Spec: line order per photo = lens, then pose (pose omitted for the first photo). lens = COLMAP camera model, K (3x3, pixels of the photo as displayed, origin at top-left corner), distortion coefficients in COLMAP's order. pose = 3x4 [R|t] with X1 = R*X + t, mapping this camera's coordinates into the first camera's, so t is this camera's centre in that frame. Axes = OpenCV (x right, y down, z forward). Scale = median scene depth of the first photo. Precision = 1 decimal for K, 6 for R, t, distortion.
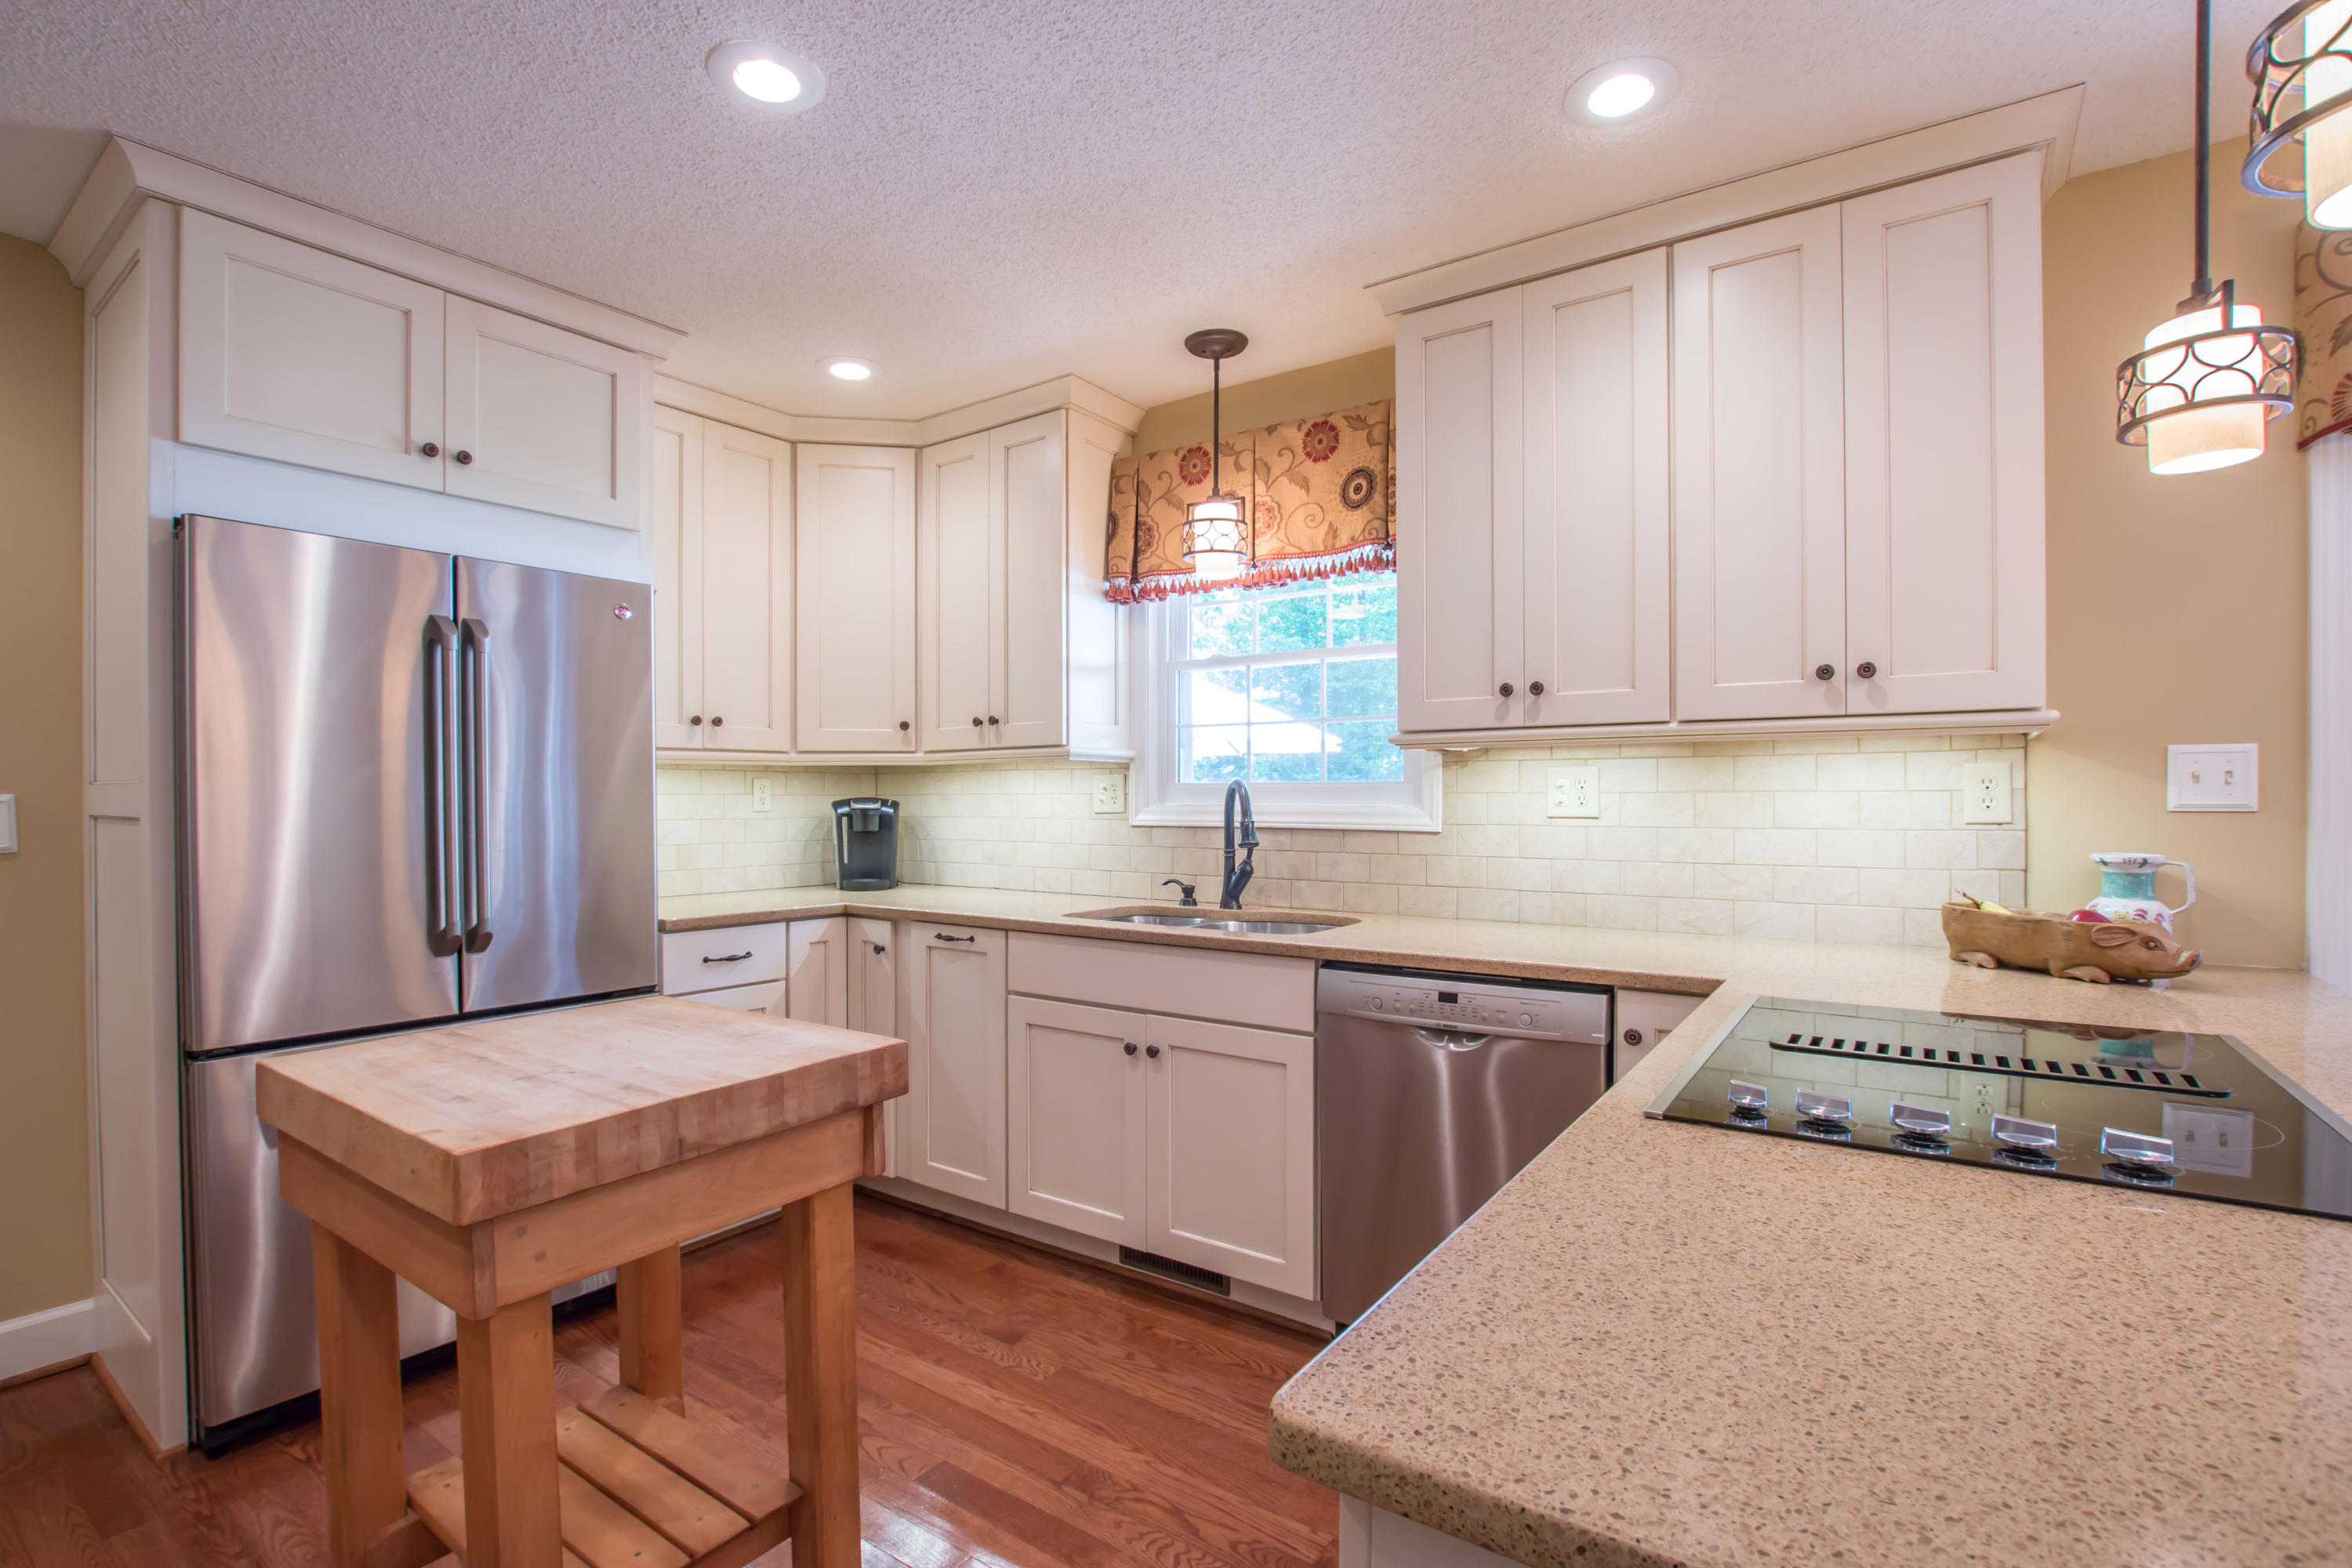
lens RADIAL K [[1078.9, 0, 1171.3], [0, 1078.9, 794.2], [0, 0, 1]] dist [-0.018116, -0.000463]
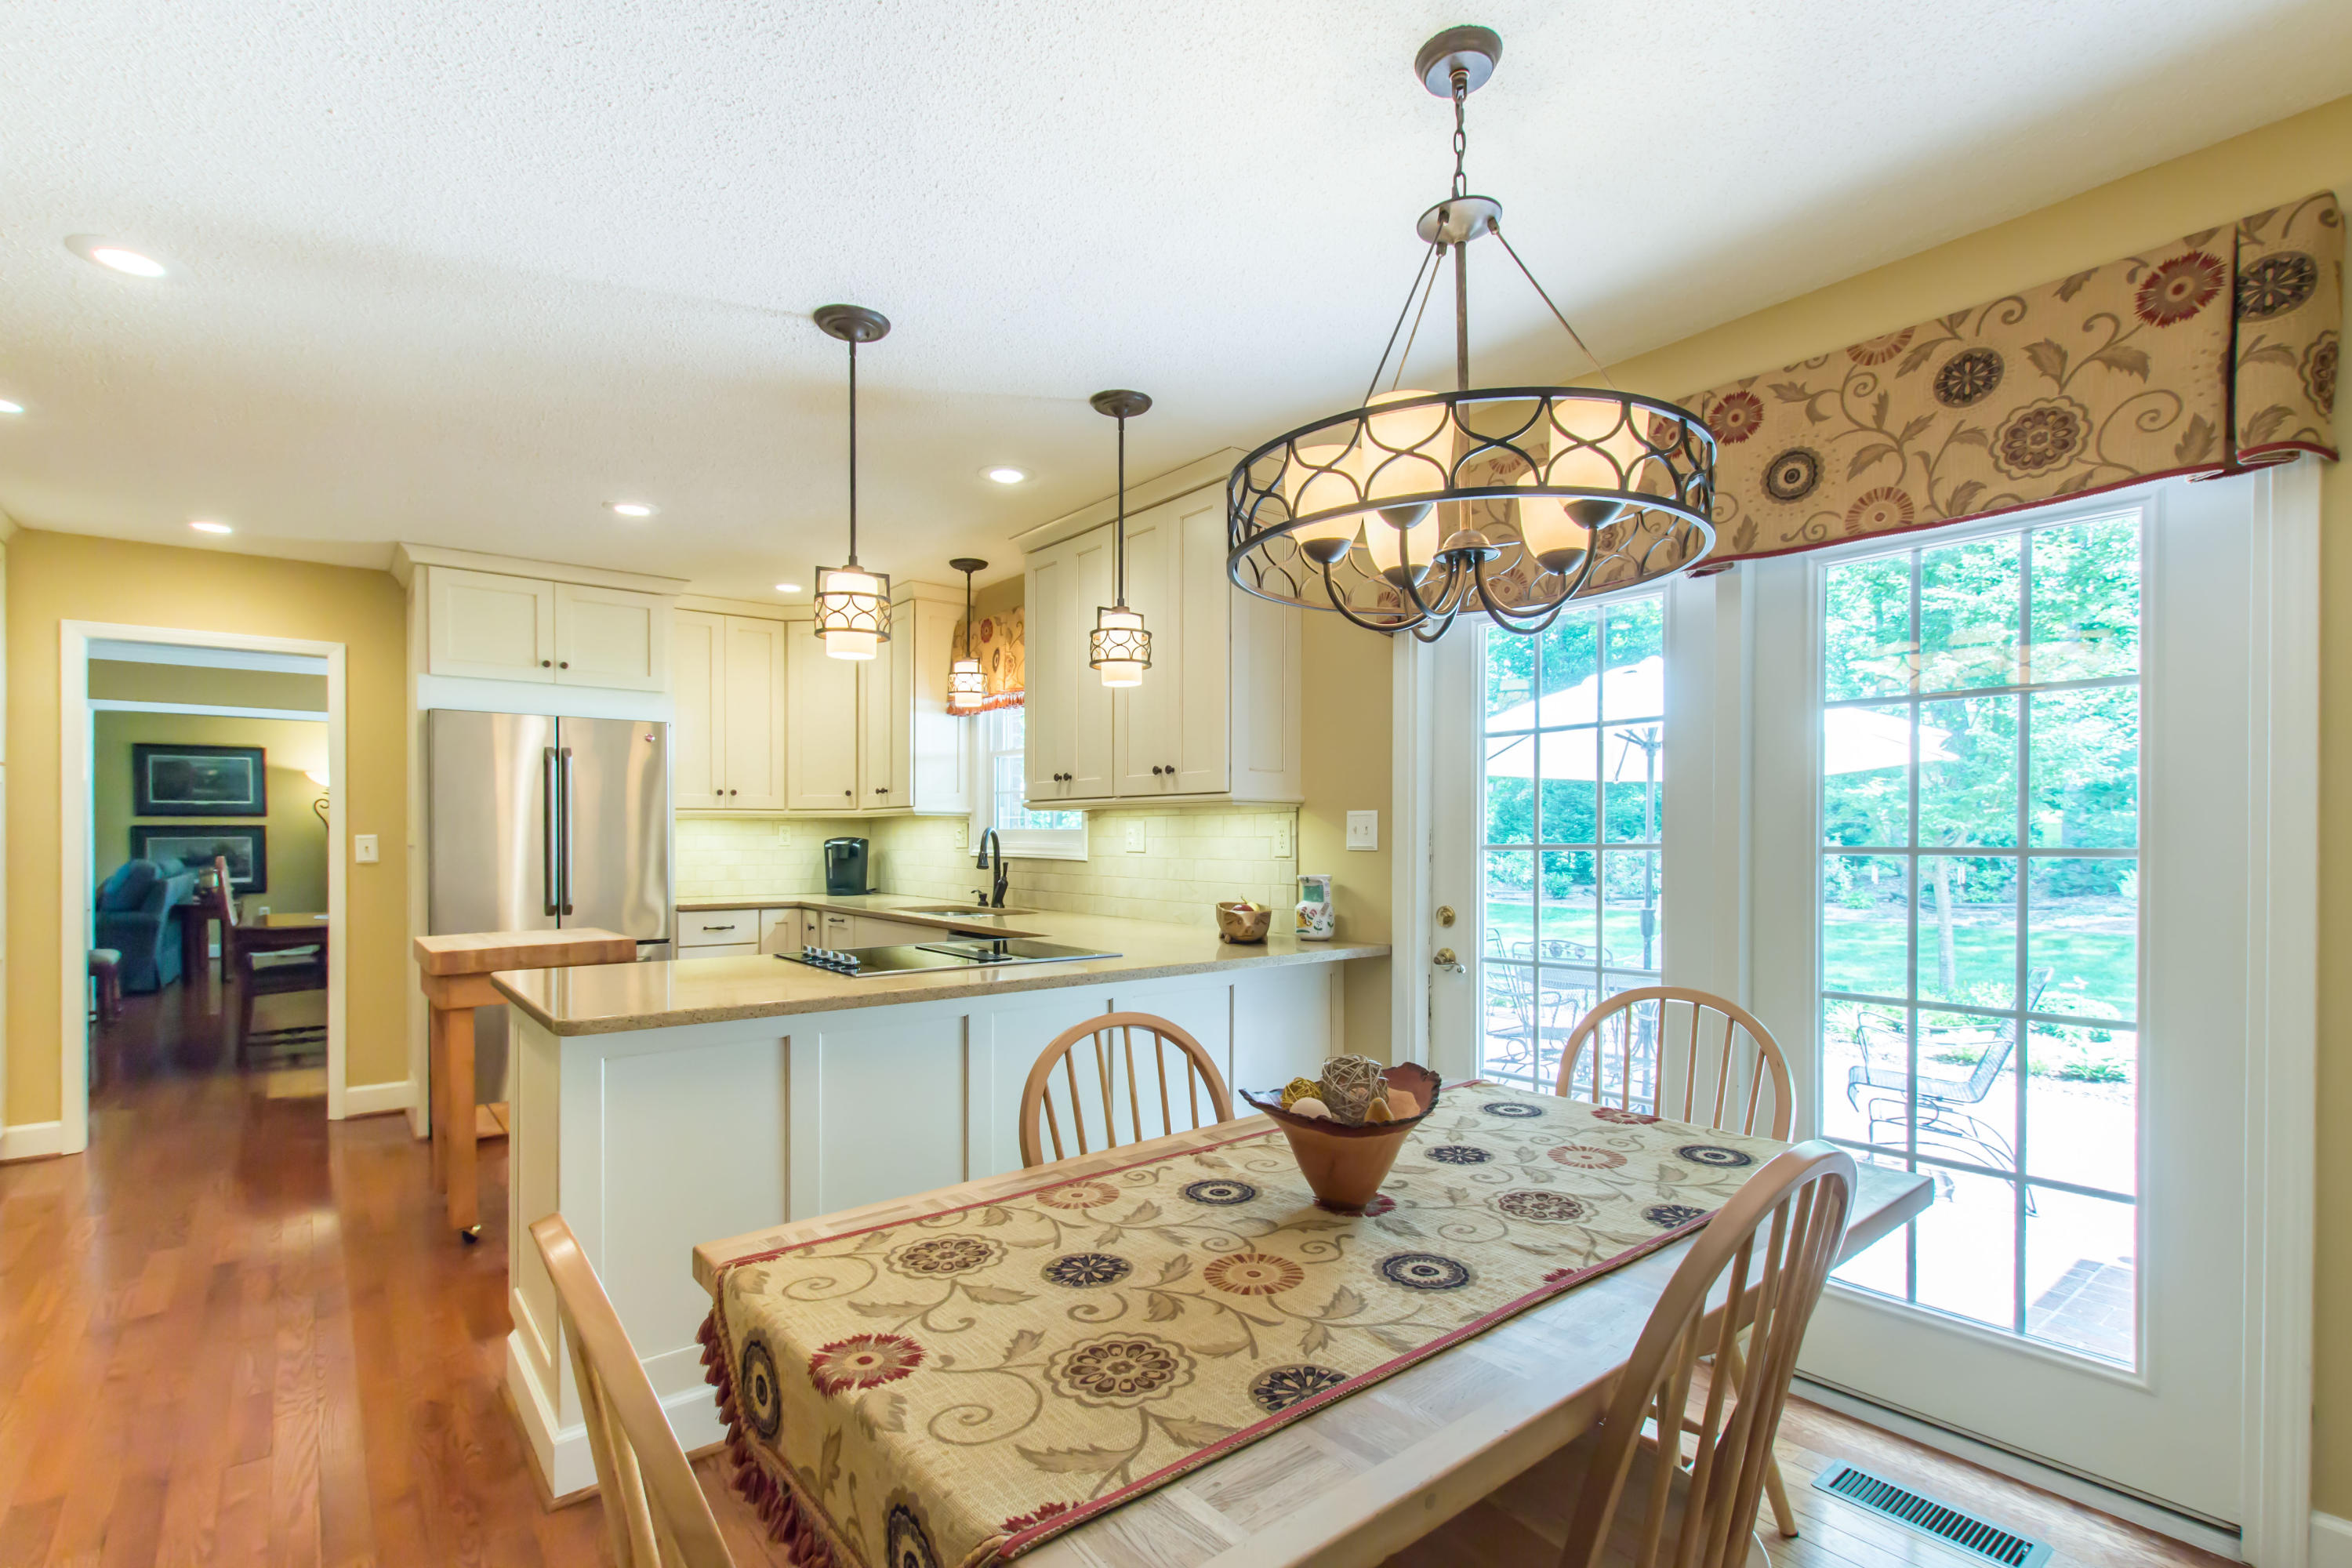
lens RADIAL K [[1078.9, 0, 1221.9], [0, 1078.9, 835.9], [0, 0, 1]] dist [-0.018116, -0.000463]
pose [[0.967976, 0.003554, -0.251018, 0.805803], [-0.002585, 0.999988, 0.004190, -0.008819], [0.251030, -0.003407, 0.967973, -0.485813]]
